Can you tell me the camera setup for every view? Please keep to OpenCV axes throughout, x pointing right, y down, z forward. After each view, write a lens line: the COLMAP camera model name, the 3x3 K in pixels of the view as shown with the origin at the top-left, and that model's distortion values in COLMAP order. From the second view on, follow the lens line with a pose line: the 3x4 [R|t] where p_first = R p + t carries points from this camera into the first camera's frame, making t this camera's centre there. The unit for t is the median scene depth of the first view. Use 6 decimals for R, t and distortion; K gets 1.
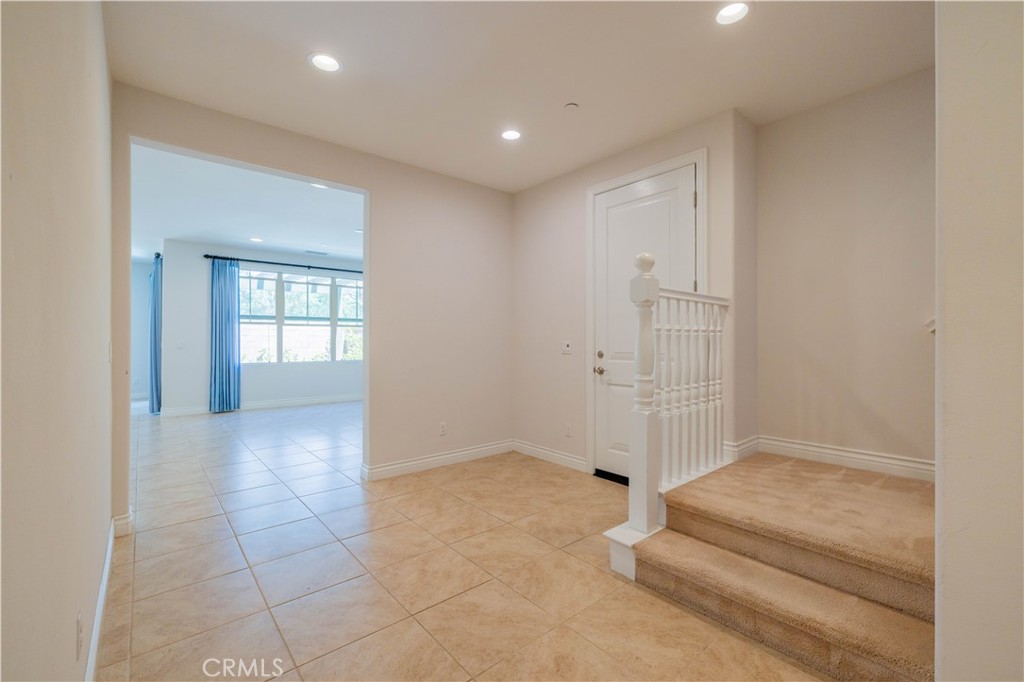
lens RADIAL K [[435.1, 0, 515.2], [0, 435.1, 337.1], [0, 0, 1]] dist [-0.000199, 0.000092]
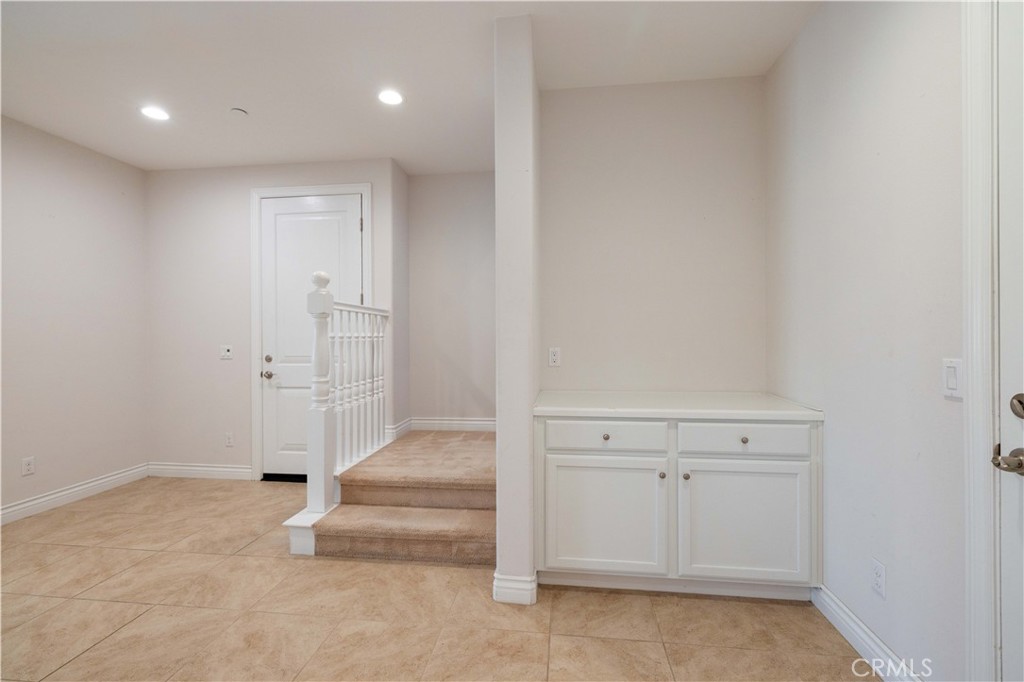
lens RADIAL K [[429.7, 0, 517.3], [0, 429.7, 342.2], [0, 0, 1]] dist [0.000611, -0.000046]
pose [[0.731070, -0.011427, 0.682206, -0.078537], [0.000312, 0.999865, 0.016413, -0.018311], [-0.682302, -0.011786, 0.730975, -0.148688]]
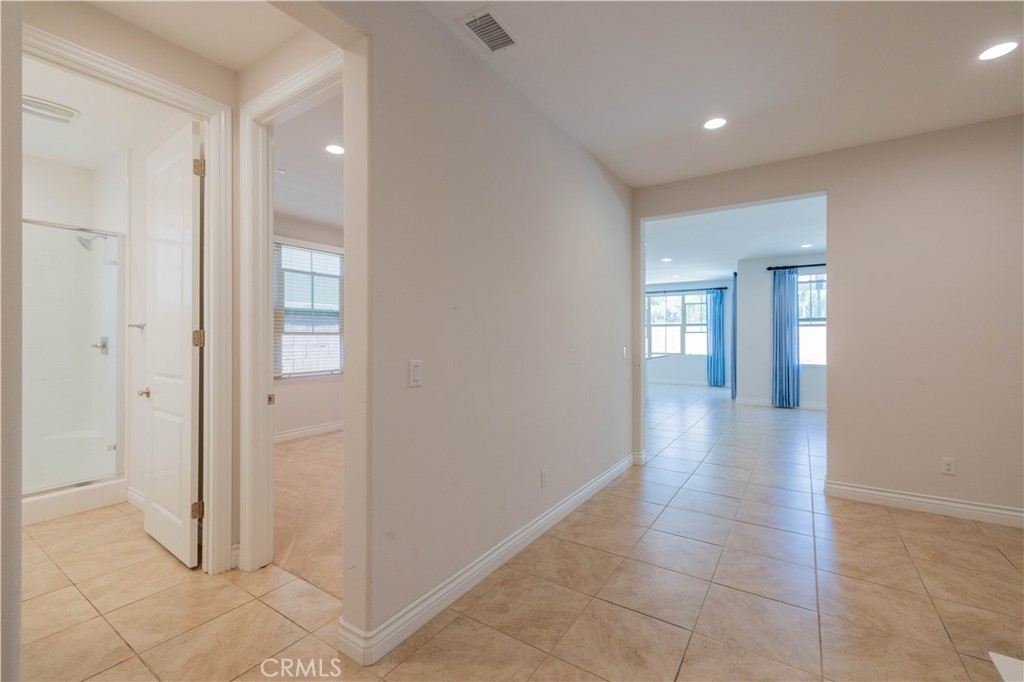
lens RADIAL K [[435.1, 0, 515.2], [0, 435.1, 337.1], [0, 0, 1]] dist [-0.000199, 0.000092]
pose [[0.281500, 0.001276, -0.959560, 0.502850], [0.003789, 0.999990, 0.002441, -0.027858], [0.959554, -0.004323, 0.281492, 0.095085]]
